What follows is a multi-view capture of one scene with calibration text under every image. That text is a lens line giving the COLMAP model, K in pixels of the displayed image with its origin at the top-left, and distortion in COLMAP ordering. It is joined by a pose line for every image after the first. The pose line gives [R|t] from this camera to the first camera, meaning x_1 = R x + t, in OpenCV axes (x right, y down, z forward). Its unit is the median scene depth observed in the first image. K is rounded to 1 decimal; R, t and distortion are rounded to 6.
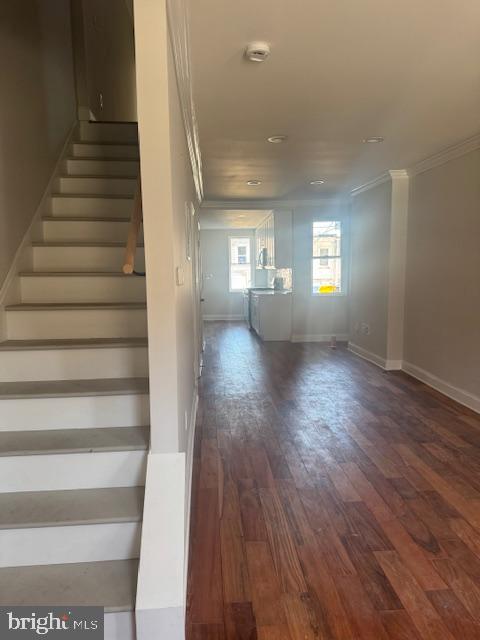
lens RADIAL K [[464.6, 0, 240.0], [0, 464.6, 320.0], [0, 0, 1]] dist [0.040731, 0.002142]
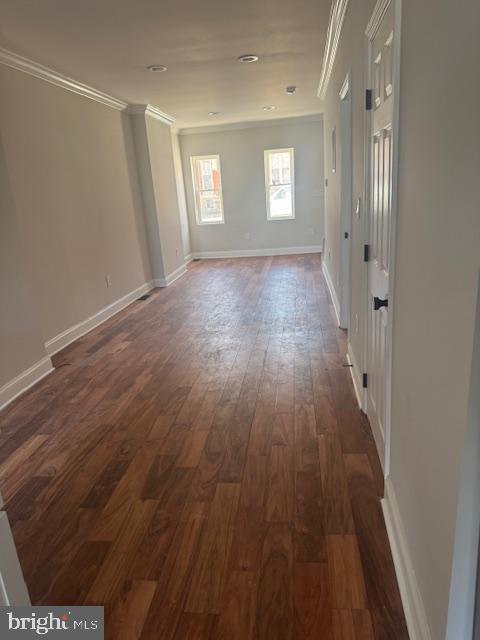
lens RADIAL K [[464.6, 0, 240.0], [0, 464.6, 320.0], [0, 0, 1]] dist [0.040731, 0.002142]
pose [[-0.977184, 0.022261, 0.211223, -0.095671], [0.103030, 0.919330, 0.379761, -0.216652], [-0.185729, 0.392858, -0.900648, 1.869059]]
